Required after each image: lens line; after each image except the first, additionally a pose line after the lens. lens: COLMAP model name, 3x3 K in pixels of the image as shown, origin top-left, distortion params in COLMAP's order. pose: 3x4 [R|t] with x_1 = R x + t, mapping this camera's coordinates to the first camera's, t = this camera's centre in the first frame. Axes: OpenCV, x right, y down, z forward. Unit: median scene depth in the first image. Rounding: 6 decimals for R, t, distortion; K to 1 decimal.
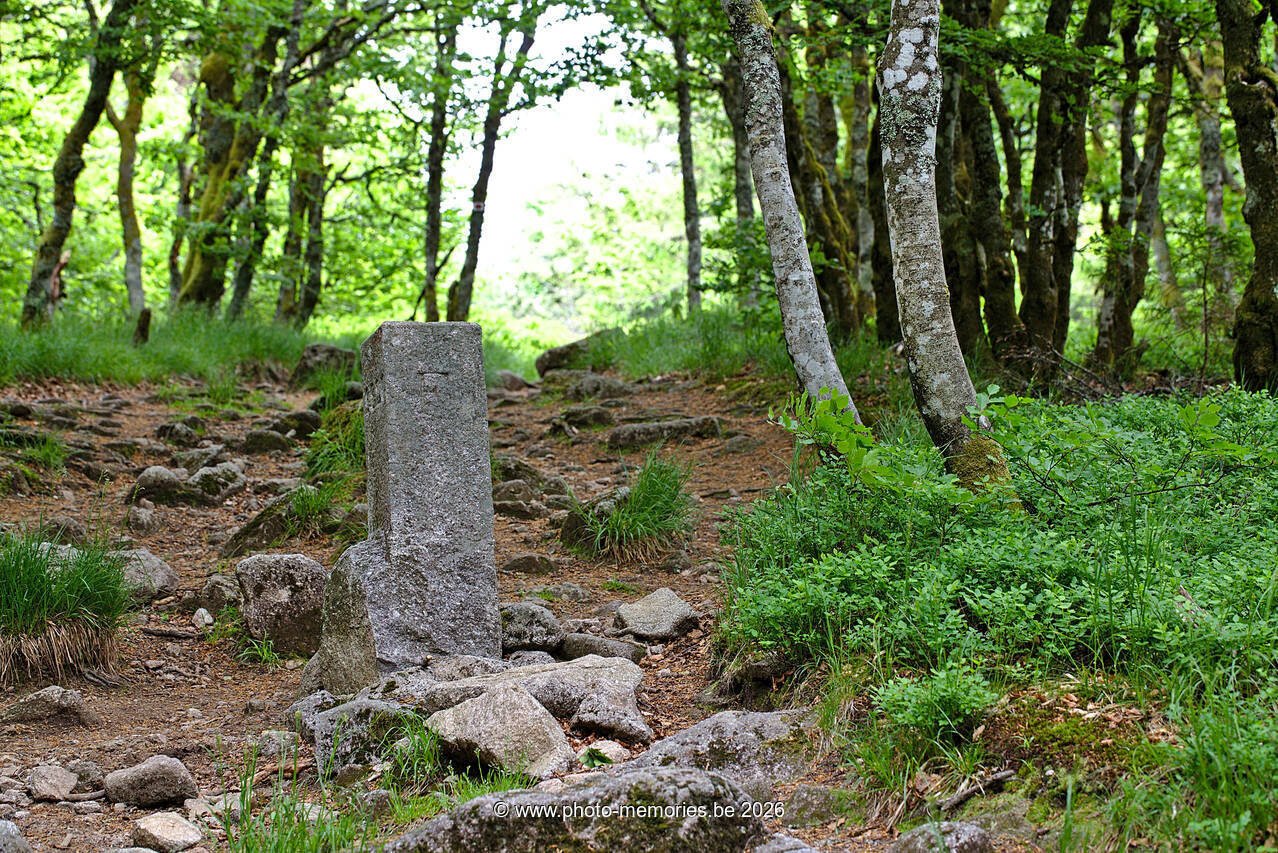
lens RADIAL K [[3700.7, 0, 638.9], [0, 3700.7, 427.0], [0, 0, 1]] dist [0.039822, 0.000000]
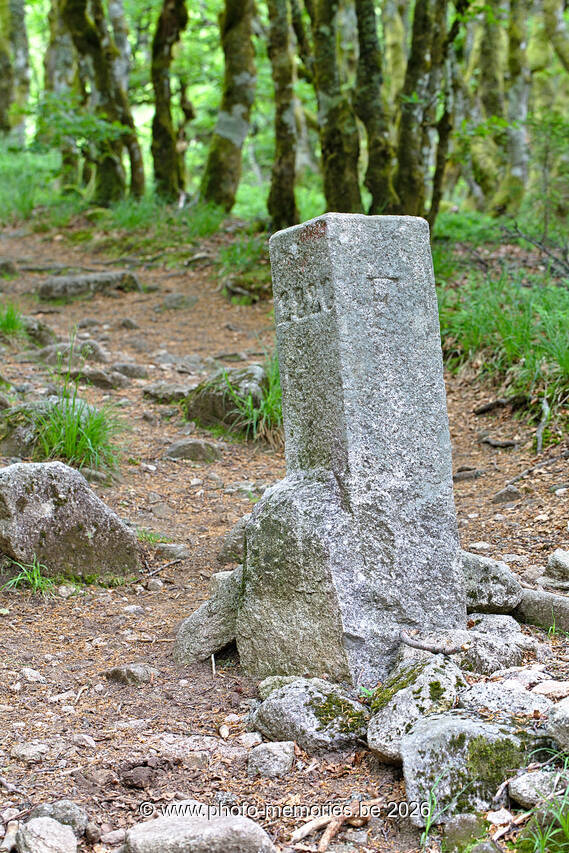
lens RADIAL K [[2470.0, 0, 284.6], [0, 2470.0, 425.9], [0, 0, 1]] dist [0.039822, 0.000000]
pose [[0.963593, 0.009384, 0.267209, -0.225013], [-0.030206, 0.996806, 0.073924, -0.021951], [-0.265662, -0.079304, 0.960799, 0.481330]]
